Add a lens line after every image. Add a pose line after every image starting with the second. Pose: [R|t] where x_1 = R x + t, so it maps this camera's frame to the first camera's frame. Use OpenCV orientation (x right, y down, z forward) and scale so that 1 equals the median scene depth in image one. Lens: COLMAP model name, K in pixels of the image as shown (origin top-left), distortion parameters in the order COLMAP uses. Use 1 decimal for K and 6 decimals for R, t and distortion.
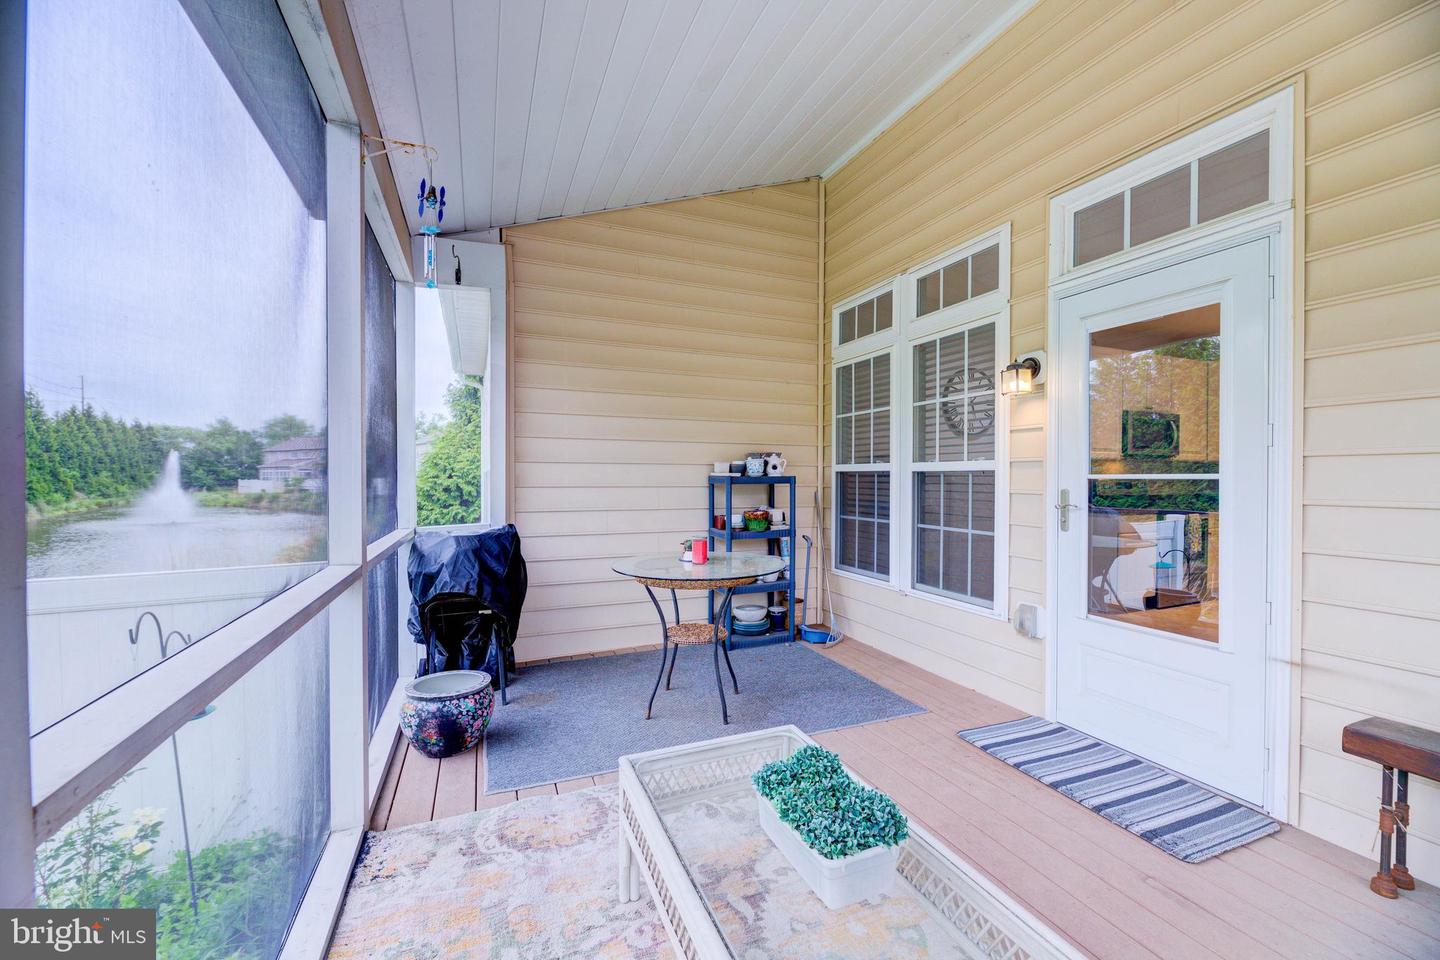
lens RADIAL K [[570.5, 0, 720.0], [0, 570.5, 480.0], [0, 0, 1]] dist [-0.000999, -0.005246]
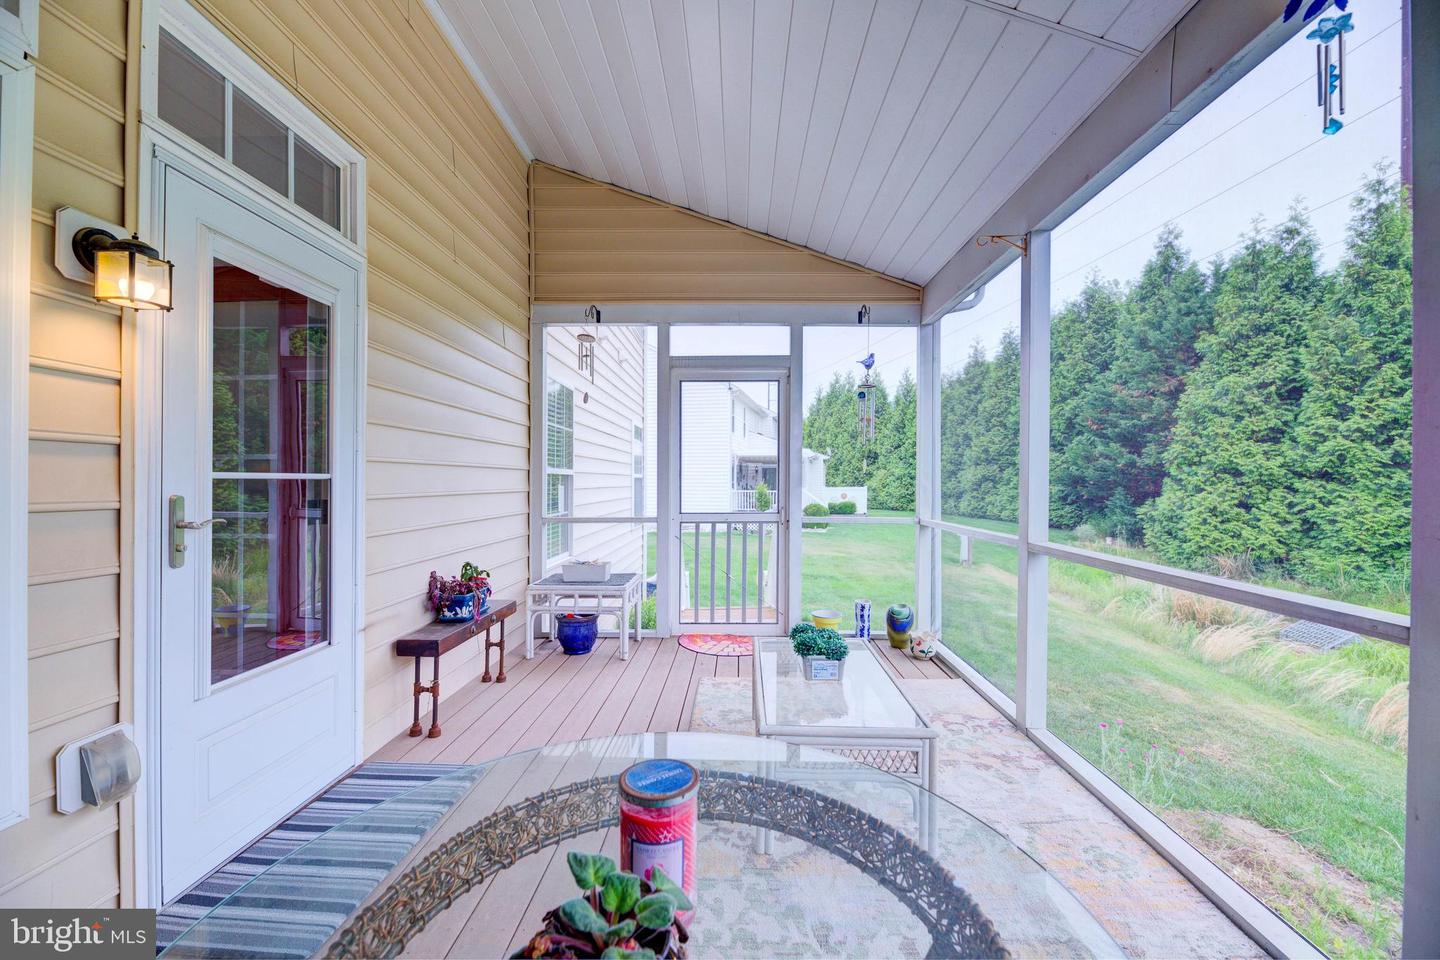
lens RADIAL K [[570.5, 0, 720.0], [0, 570.5, 480.0], [0, 0, 1]] dist [-0.000999, -0.005246]
pose [[-0.910337, -0.004328, 0.413844, -0.162401], [-0.005226, 0.999986, -0.001040, -0.001195], [-0.413834, -0.003109, -0.910347, 1.417263]]
